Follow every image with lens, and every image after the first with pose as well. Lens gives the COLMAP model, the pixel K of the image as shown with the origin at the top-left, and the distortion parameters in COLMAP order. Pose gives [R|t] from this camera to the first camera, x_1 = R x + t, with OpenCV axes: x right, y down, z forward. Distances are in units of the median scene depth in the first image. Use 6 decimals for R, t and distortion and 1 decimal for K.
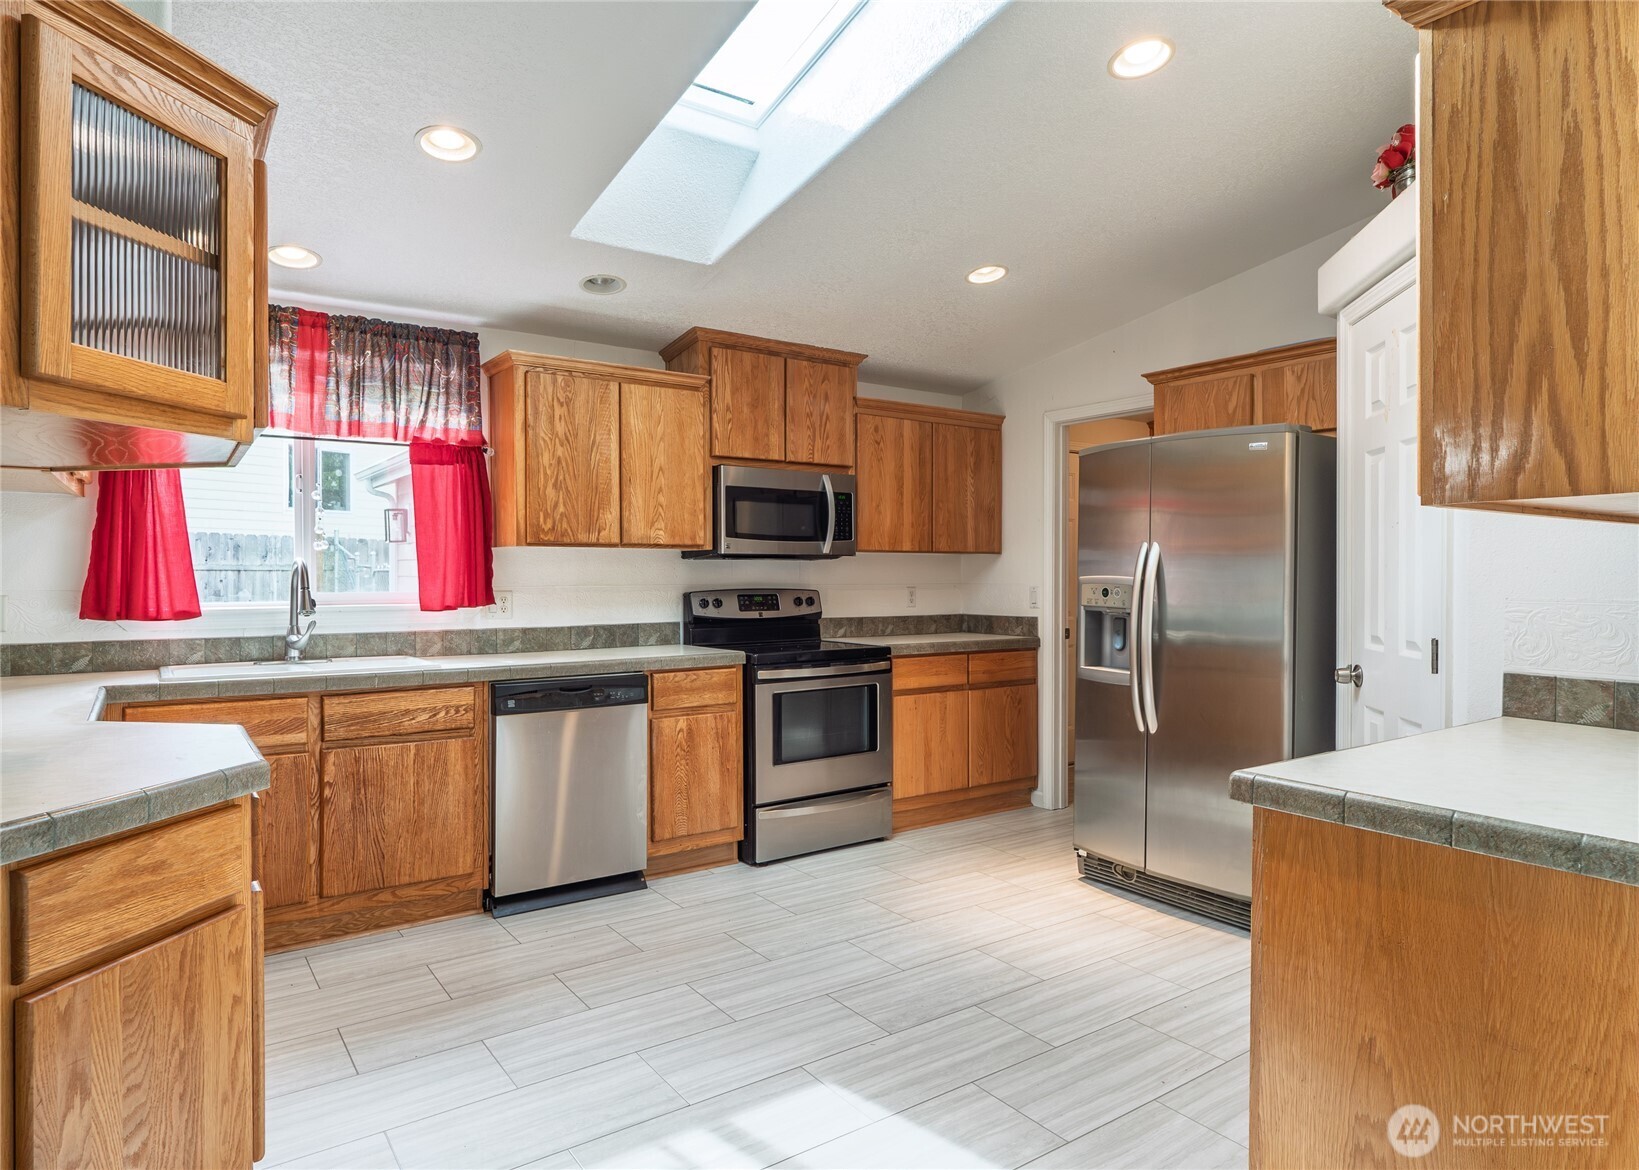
lens RADIAL K [[961.4, 0, 819.5], [0, 961.4, 585.0], [0, 0, 1]] dist [0.000598, -0.000042]
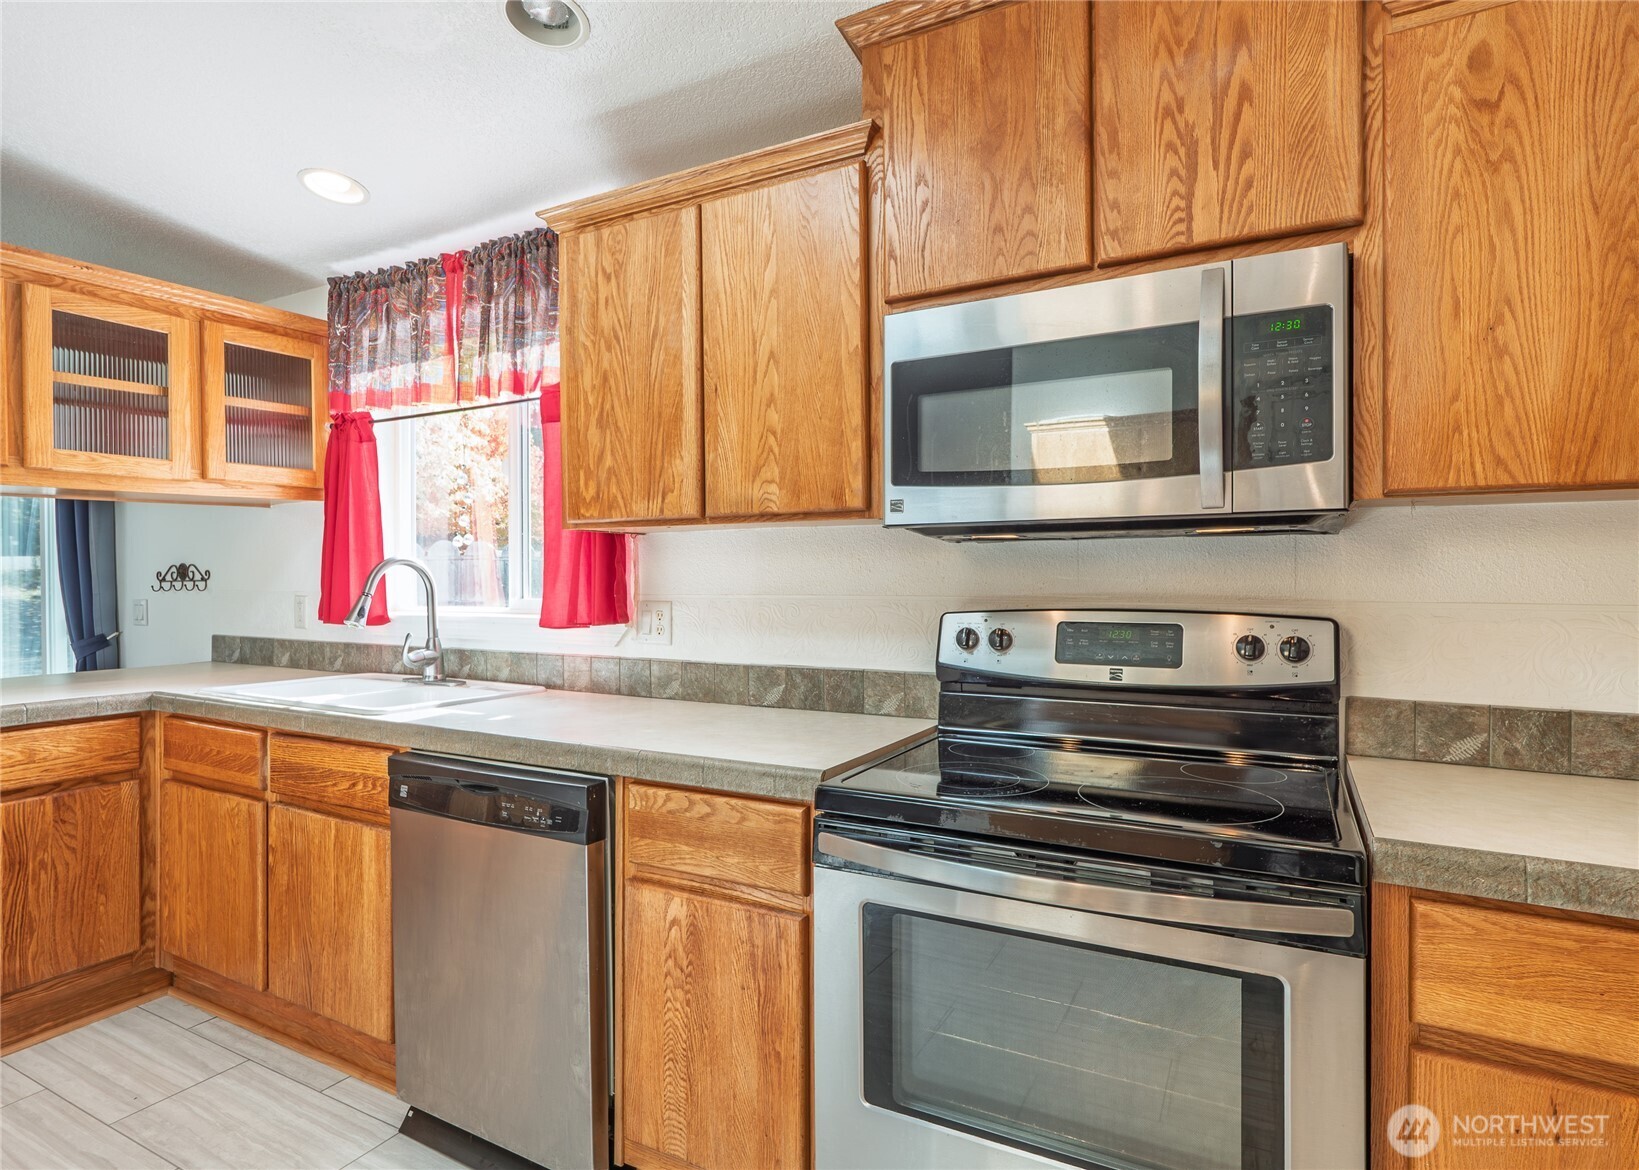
lens RADIAL K [[873.3, 0, 823.1], [0, 873.3, 578.5], [0, 0, 1]] dist [-0.001693, 0.000104]
pose [[0.438523, 0.003866, -0.898712, 0.247743], [-0.005993, 0.999981, 0.001377, -0.010561], [0.898700, 0.004782, 0.438538, 0.864583]]
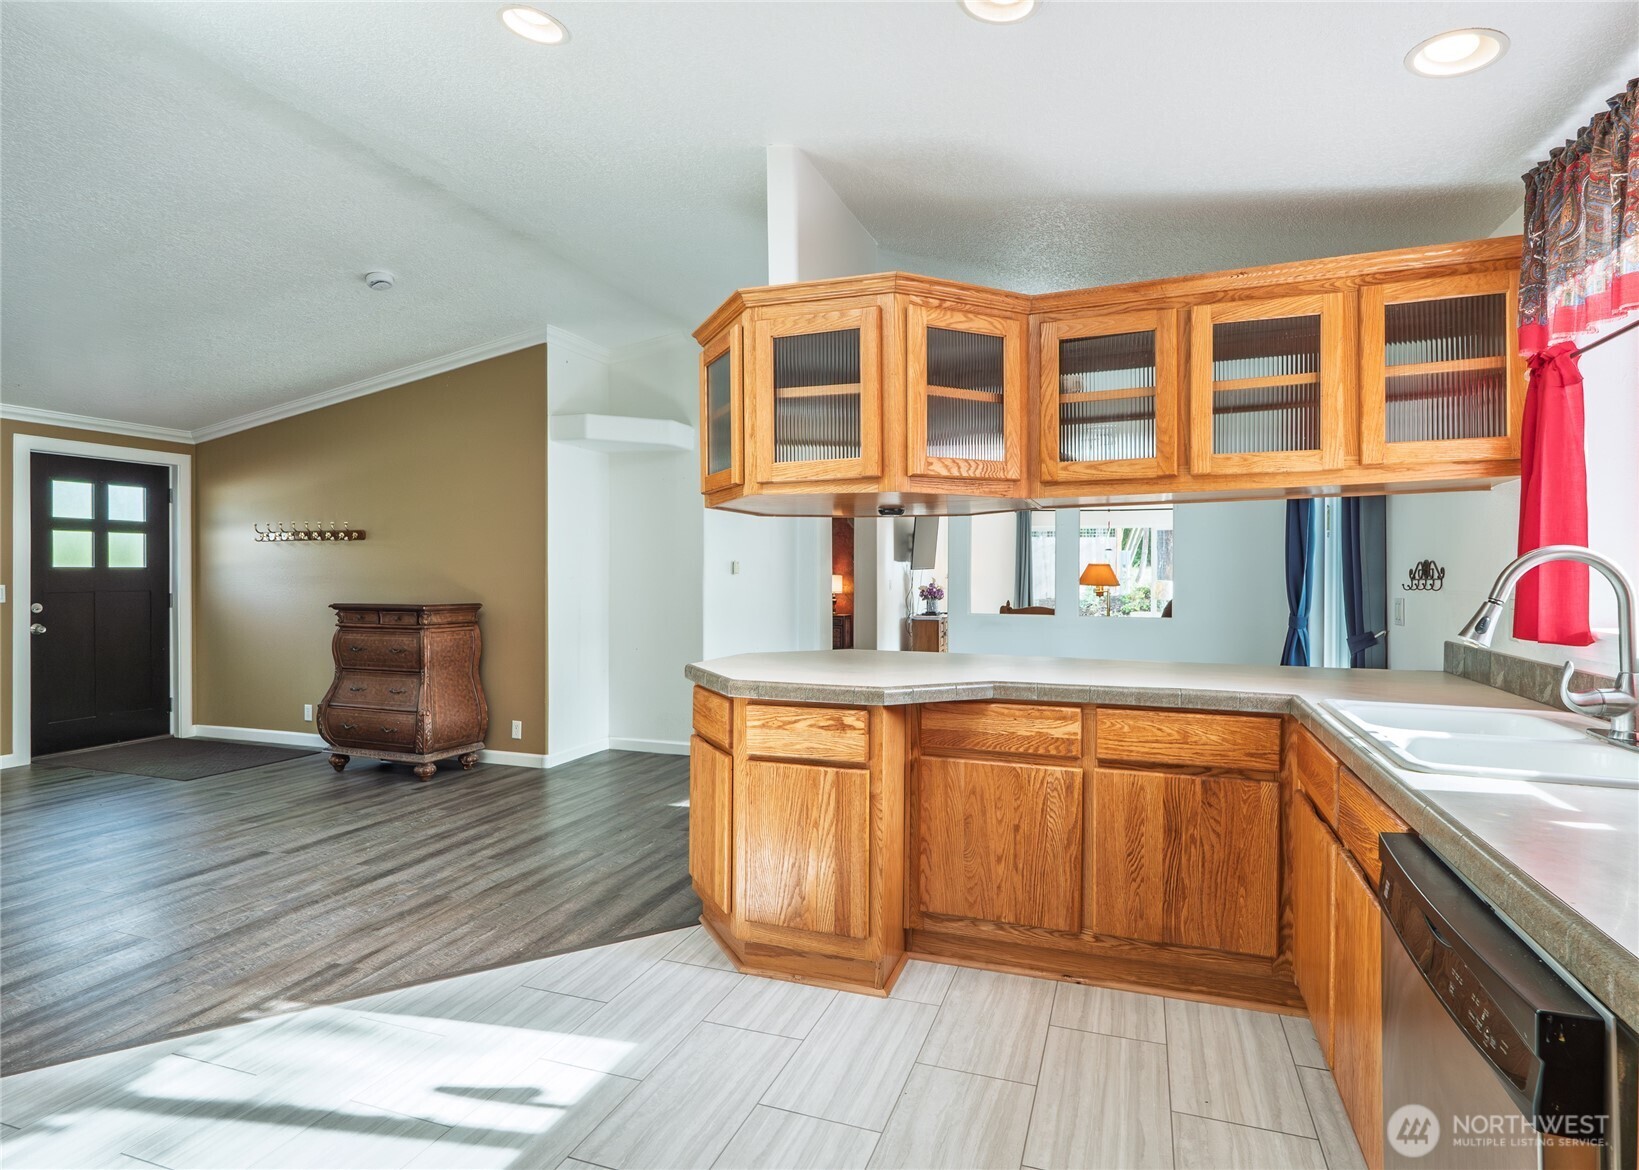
lens RADIAL K [[873.3, 0, 823.1], [0, 873.3, 578.5], [0, 0, 1]] dist [-0.001693, 0.000104]
pose [[-0.822187, 0.004025, -0.569203, 0.101102], [-0.005319, 0.999877, 0.014754, -0.012285], [0.569192, 0.015158, -0.822065, 0.995556]]
